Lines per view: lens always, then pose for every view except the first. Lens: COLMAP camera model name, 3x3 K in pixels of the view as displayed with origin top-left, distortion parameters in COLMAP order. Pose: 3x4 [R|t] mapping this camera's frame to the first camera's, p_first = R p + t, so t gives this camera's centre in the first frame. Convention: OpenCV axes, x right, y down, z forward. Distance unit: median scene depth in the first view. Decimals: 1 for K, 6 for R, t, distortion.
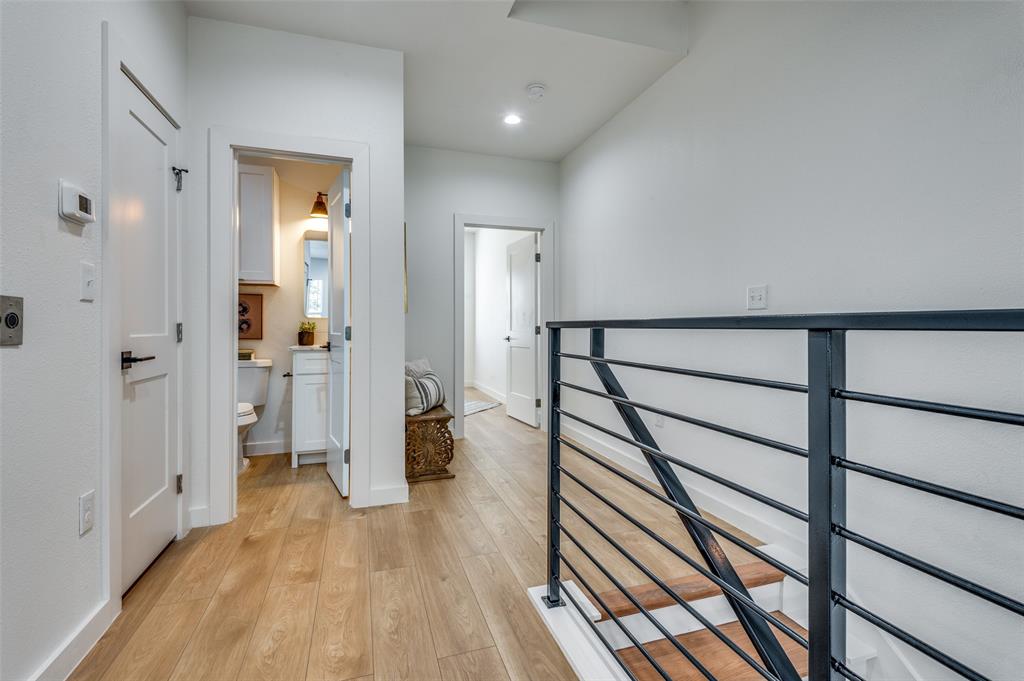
lens RADIAL K [[468.8, 0, 511.5], [0, 468.8, 327.1], [0, 0, 1]] dist [0.000811, -0.000146]
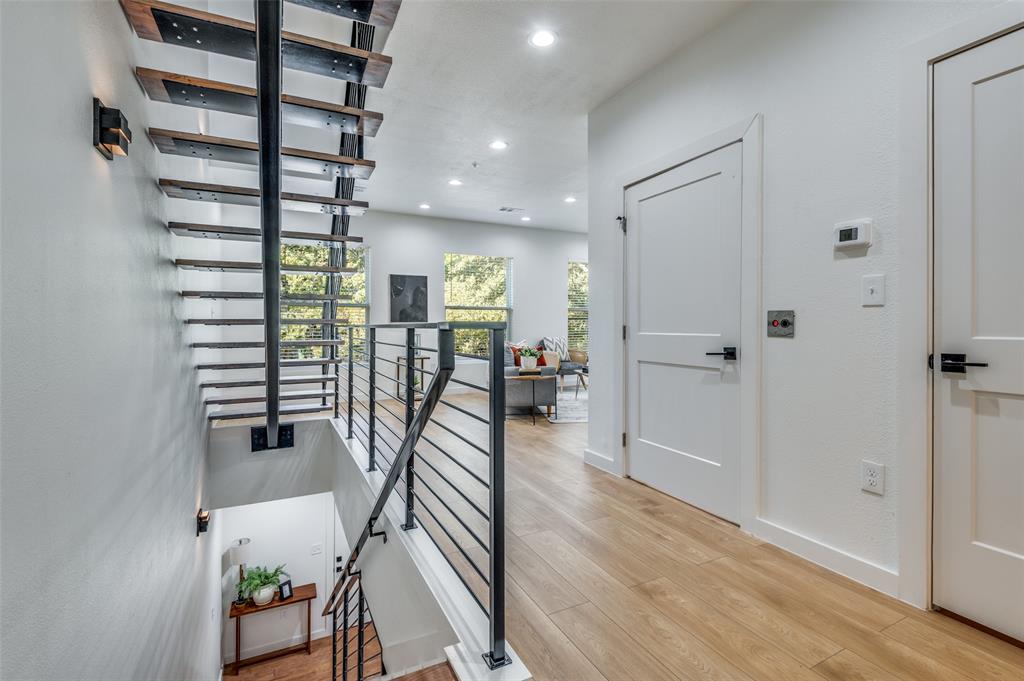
lens RADIAL K [[468.8, 0, 511.5], [0, 468.8, 327.1], [0, 0, 1]] dist [0.000811, -0.000146]
pose [[-0.988448, -0.001682, -0.151548, 0.197068], [-0.002202, 0.999992, 0.003264, -0.002256], [0.151541, 0.003560, -0.988445, 1.886251]]
